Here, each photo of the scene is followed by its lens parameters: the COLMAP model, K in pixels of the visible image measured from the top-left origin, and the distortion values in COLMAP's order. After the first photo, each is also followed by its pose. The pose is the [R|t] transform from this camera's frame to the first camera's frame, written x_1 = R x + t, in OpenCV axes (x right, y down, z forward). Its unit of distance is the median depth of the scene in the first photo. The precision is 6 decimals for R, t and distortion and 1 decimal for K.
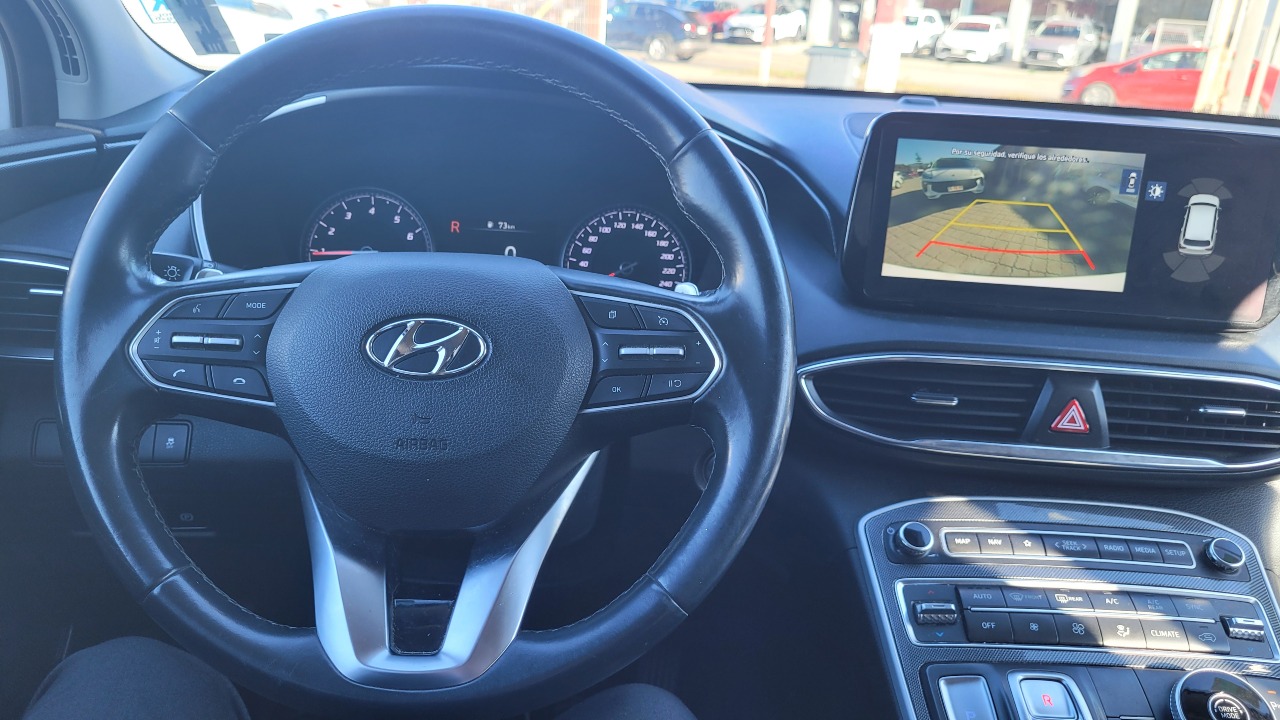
lens RADIAL K [[965.6, 0, 648.4], [0, 965.6, 367.4], [0, 0, 1]] dist [0.052222, -0.041782]
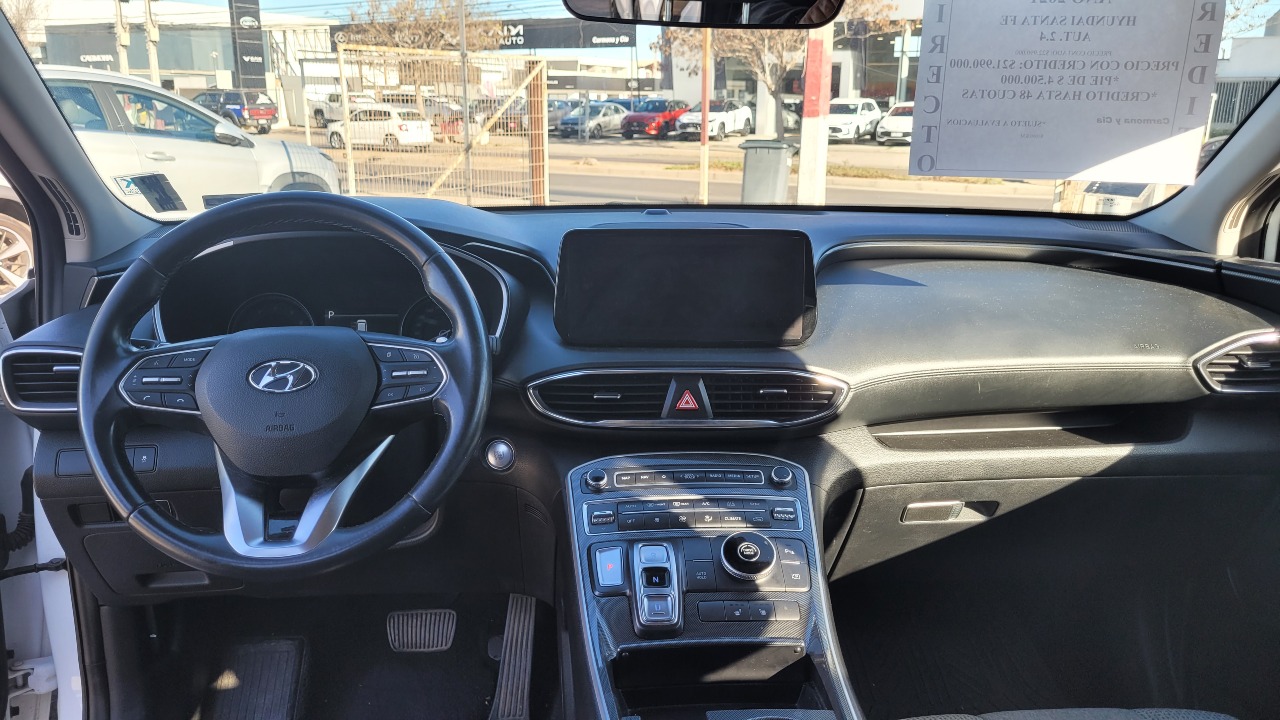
lens RADIAL K [[965.6, 0, 649.5], [0, 965.6, 355.8], [0, 0, 1]] dist [0.052222, -0.041782]
pose [[0.997377, -0.066653, 0.028220, 0.338524], [0.069231, 0.992244, -0.103240, 0.146363], [-0.021120, 0.104923, 0.994256, -0.694301]]
